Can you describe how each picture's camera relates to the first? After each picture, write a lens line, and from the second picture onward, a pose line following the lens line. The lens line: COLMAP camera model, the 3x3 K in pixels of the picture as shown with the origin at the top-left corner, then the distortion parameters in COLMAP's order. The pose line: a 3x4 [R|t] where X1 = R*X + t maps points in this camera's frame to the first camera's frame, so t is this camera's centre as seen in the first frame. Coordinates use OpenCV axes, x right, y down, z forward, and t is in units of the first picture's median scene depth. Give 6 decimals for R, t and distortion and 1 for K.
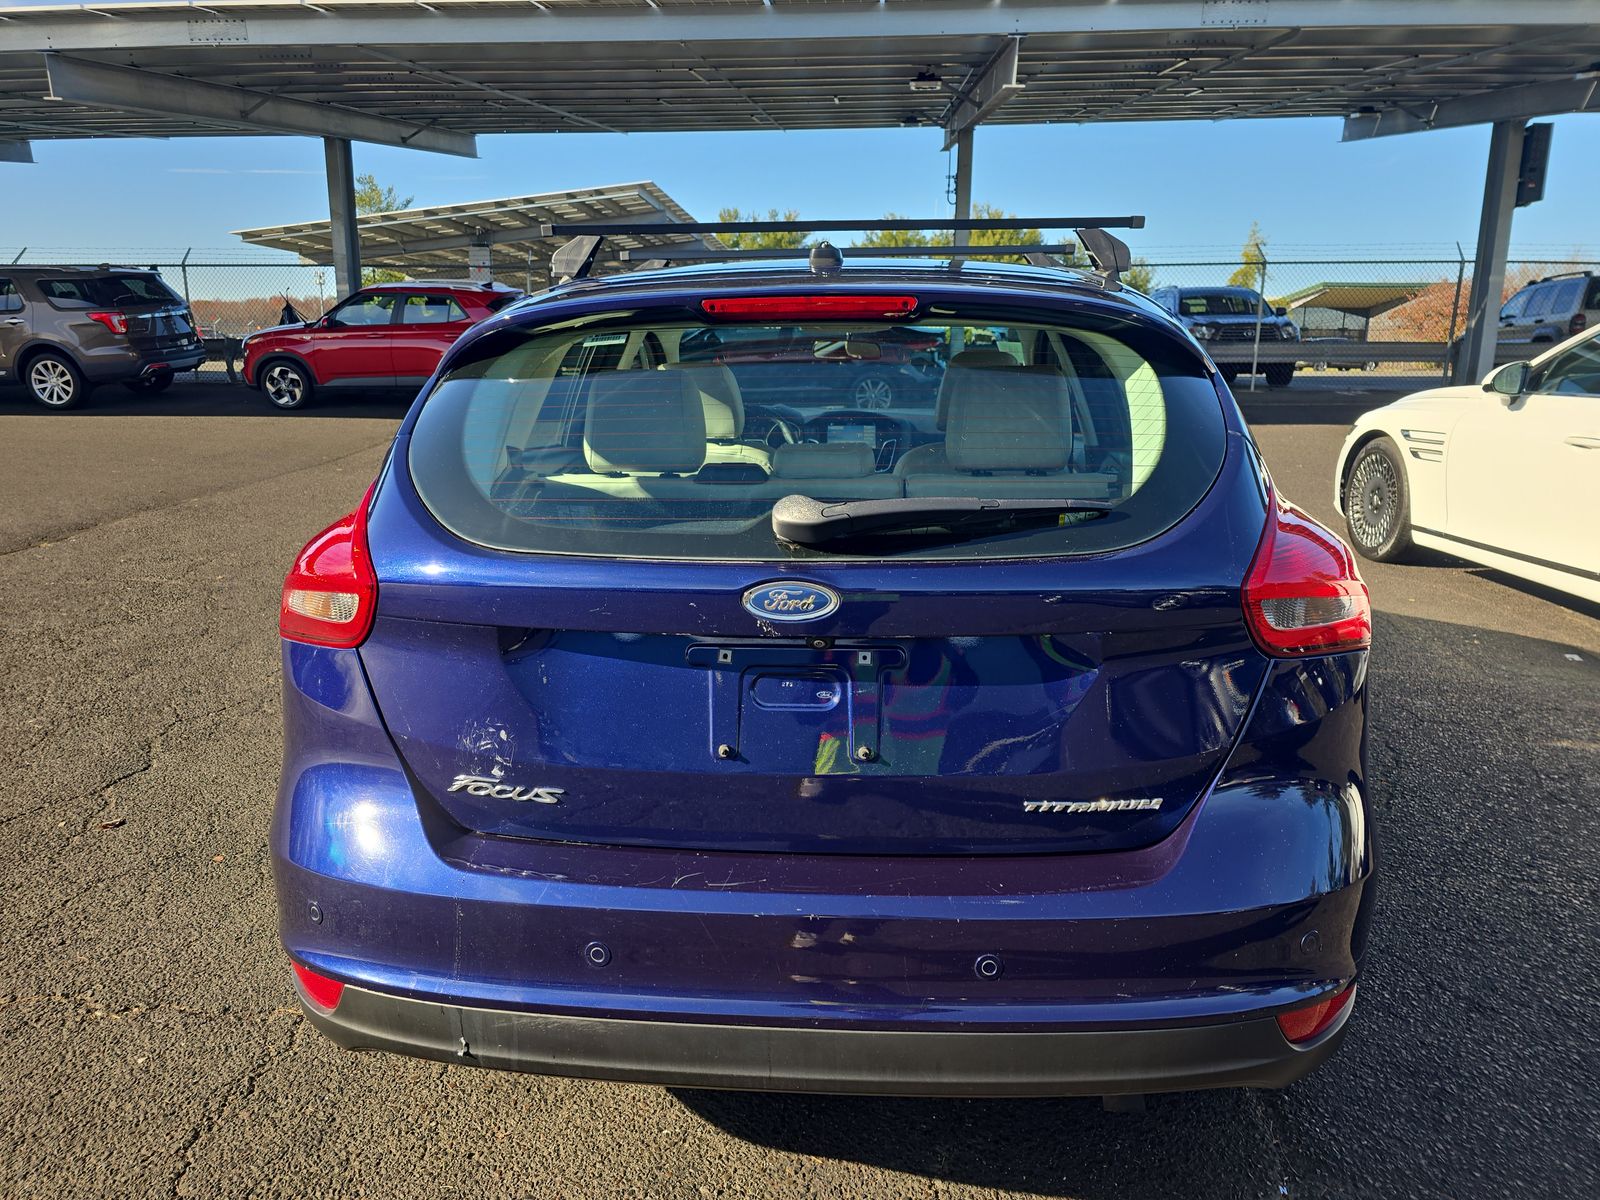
lens RADIAL K [[1091.6, 0, 793.9], [0, 1091.6, 608.9], [0, 0, 1]] dist [0.052401, -0.051760]
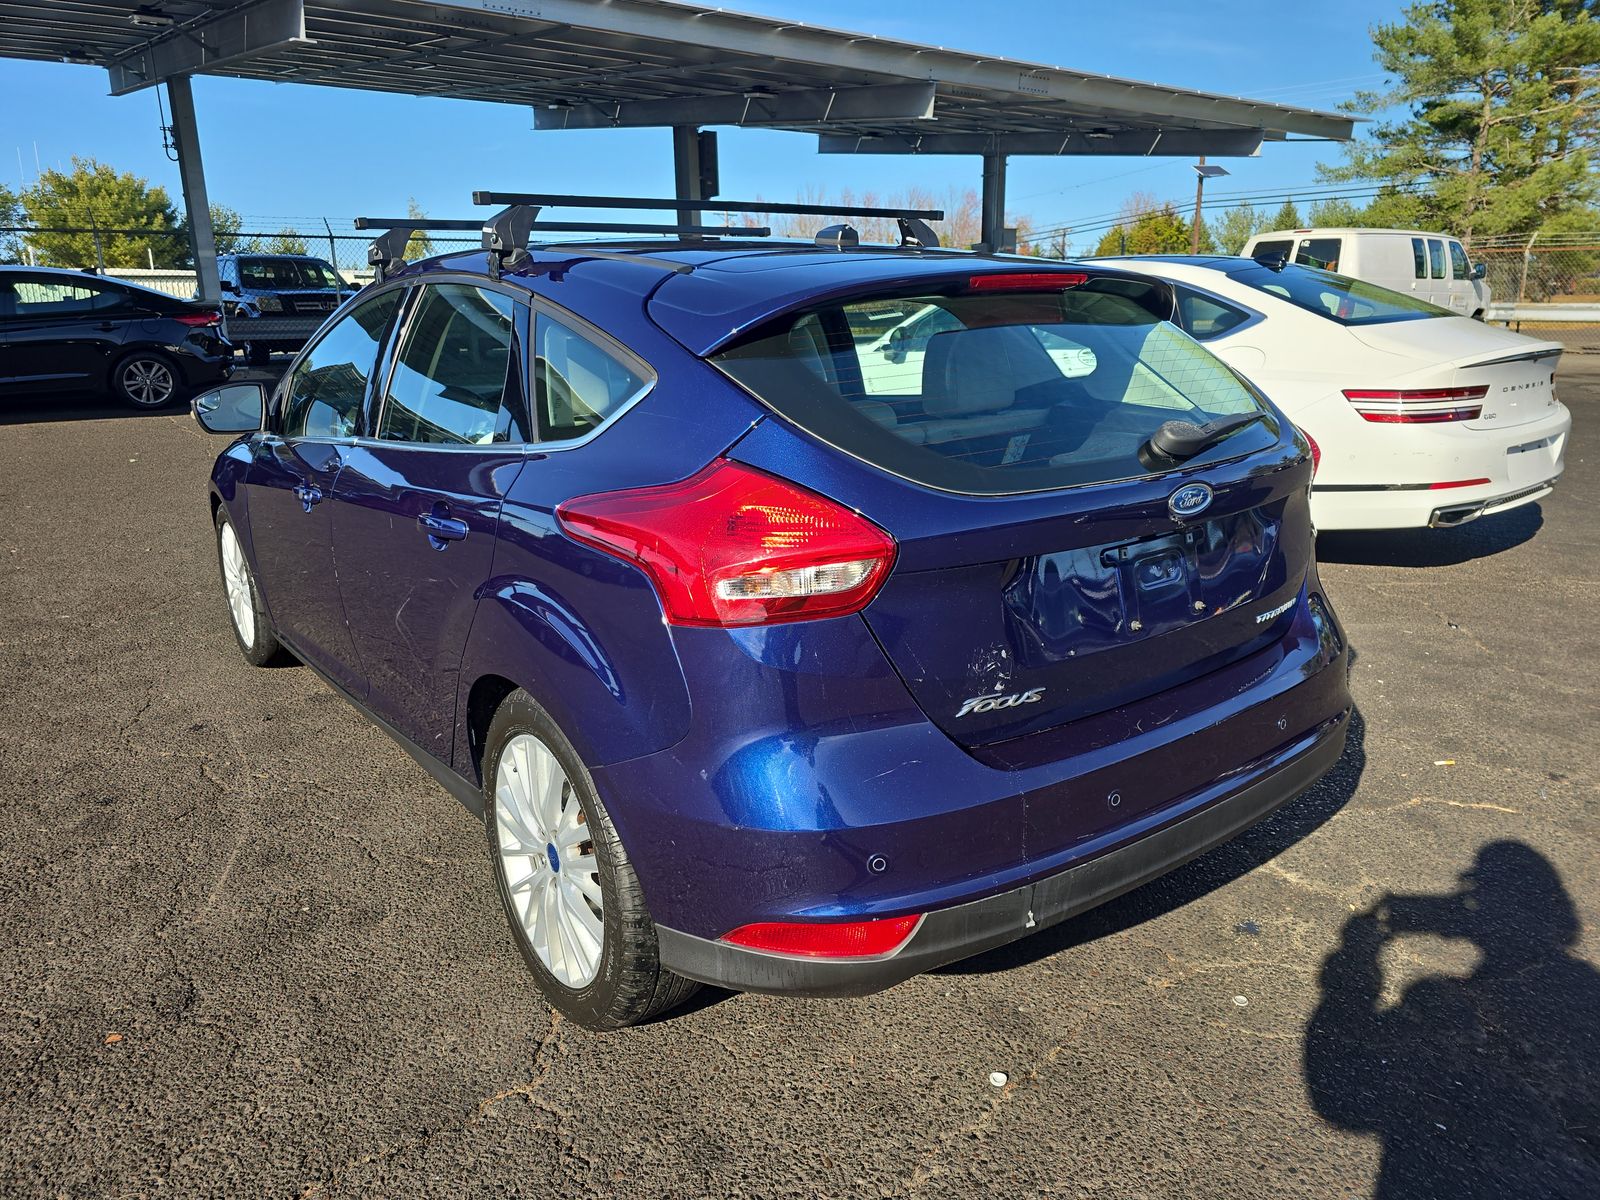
lens RADIAL K [[1064.8, 0, 804.2], [0, 1064.8, 620.9], [0, 0, 1]] dist [0.065496, -0.054853]
pose [[0.751542, -0.198985, 0.628959, -0.146371], [0.174681, 0.979417, 0.101133, -0.009295], [-0.636137, 0.033861, 0.770833, 0.032864]]
